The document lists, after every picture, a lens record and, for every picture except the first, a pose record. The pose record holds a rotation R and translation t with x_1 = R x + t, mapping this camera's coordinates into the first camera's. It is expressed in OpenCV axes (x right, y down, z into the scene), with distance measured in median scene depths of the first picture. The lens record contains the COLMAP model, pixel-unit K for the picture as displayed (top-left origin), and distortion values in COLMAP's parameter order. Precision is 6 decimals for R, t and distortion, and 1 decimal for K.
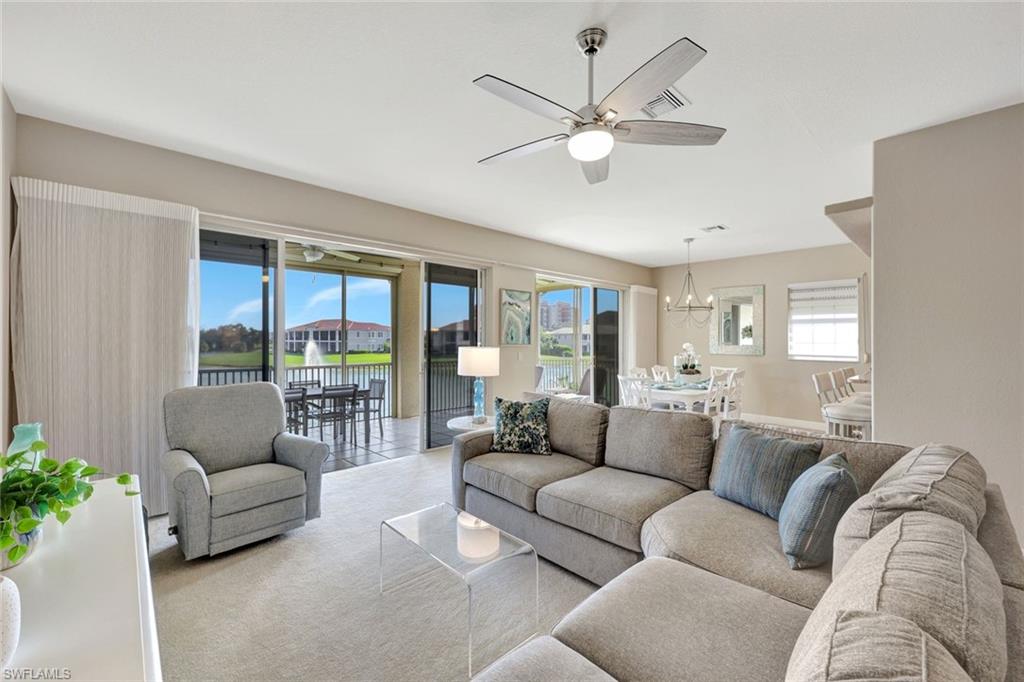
lens RADIAL K [[418.7, 0, 512.3], [0, 418.7, 334.5], [0, 0, 1]] dist [-0.002970, -0.000538]
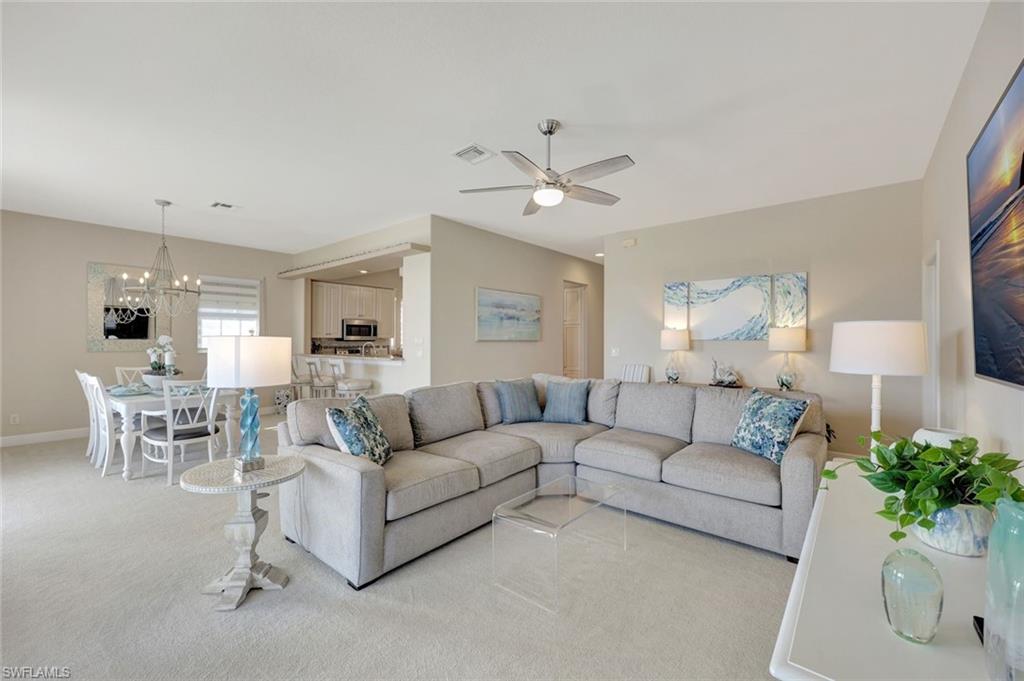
lens RADIAL K [[418.7, 0, 513.4], [0, 418.7, 340.0], [0, 0, 1]] dist [-0.002970, -0.000538]
pose [[-0.100141, -0.003572, 0.994967, -0.364223], [-0.010272, 0.999944, 0.002556, 0.018475], [-0.994920, -0.009964, -0.100172, 0.373189]]
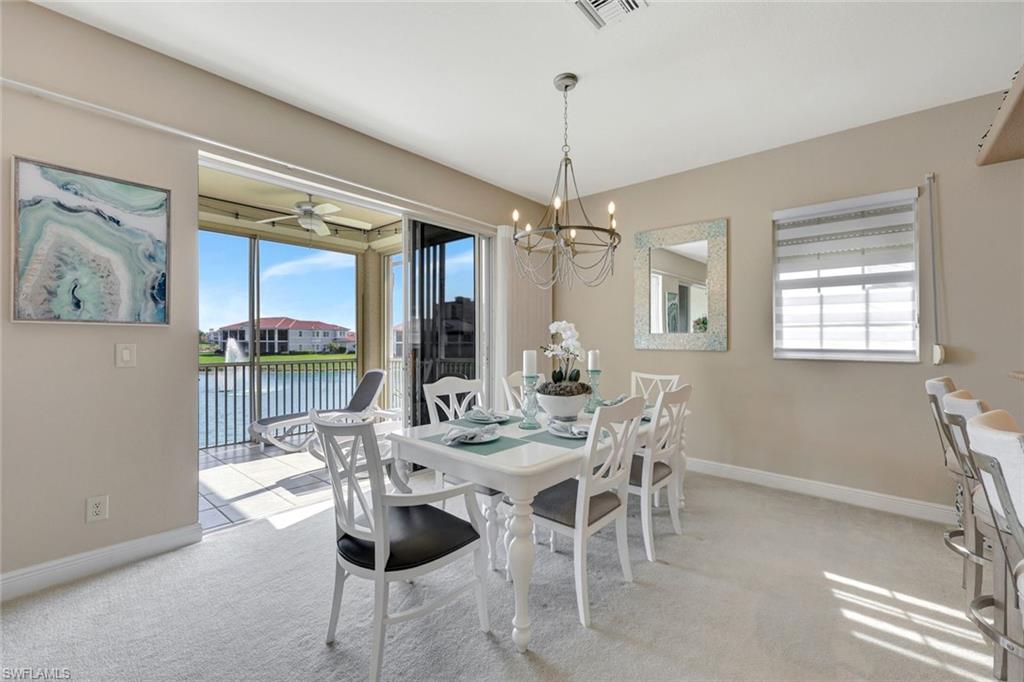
lens RADIAL K [[418.7, 0, 516.0], [0, 418.7, 335.9], [0, 0, 1]] dist [-0.002970, -0.000538]
pose [[0.995307, -0.000680, 0.096769, 0.292666], [0.000394, 0.999995, 0.002974, 0.030236], [-0.096771, -0.002922, 0.995302, 0.514651]]
